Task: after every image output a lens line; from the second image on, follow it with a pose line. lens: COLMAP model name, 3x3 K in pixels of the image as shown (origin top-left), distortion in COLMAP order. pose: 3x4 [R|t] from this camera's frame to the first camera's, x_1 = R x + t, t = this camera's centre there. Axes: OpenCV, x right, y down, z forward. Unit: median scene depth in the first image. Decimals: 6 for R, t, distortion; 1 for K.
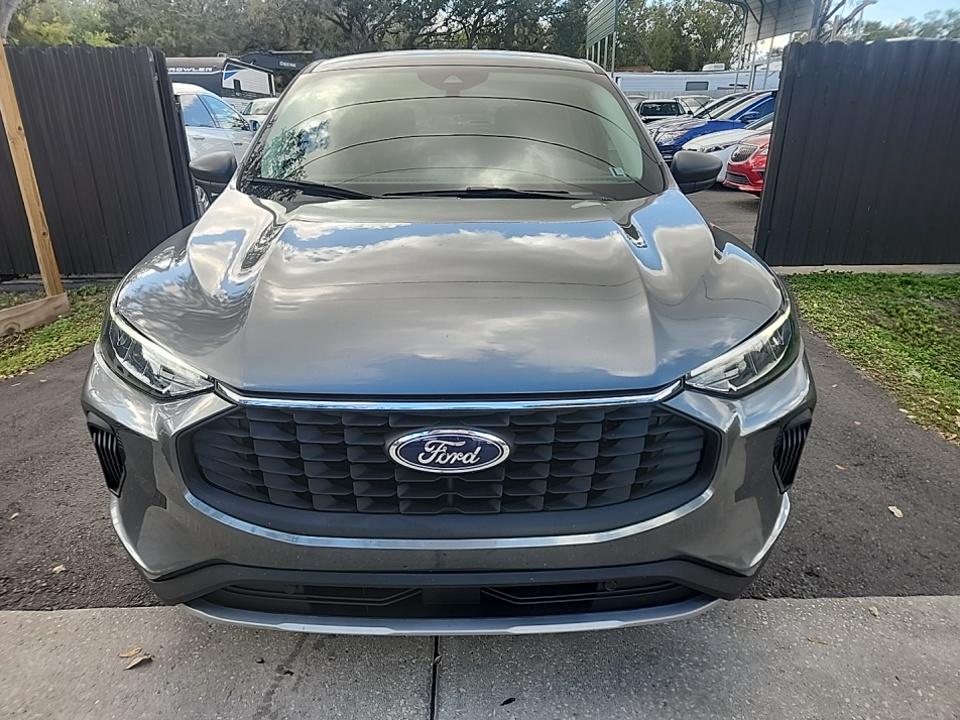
lens RADIAL K [[678.1, 0, 480.0], [0, 678.1, 360.0], [0, 0, 1]] dist [0.068401, -0.054454]
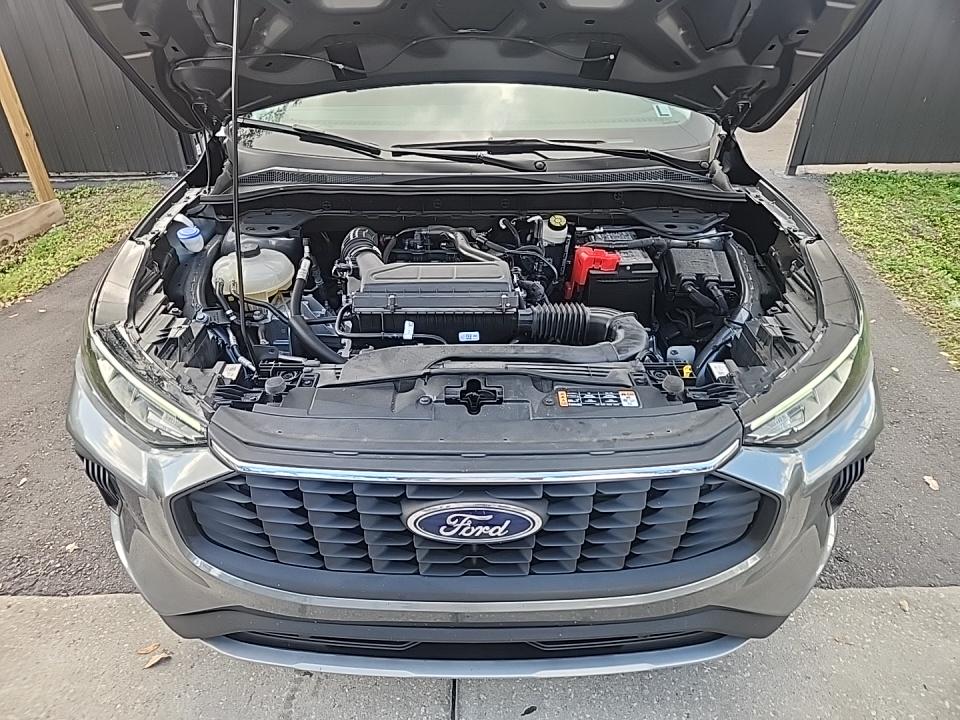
lens RADIAL K [[674.7, 0, 480.0], [0, 674.7, 360.0], [0, 0, 1]] dist [0.049222, -0.035436]
pose [[0.999866, 0.008983, -0.013709, -0.020770], [-0.006120, 0.980558, 0.196134, -0.188967], [0.015205, -0.196024, 0.980481, 0.130358]]
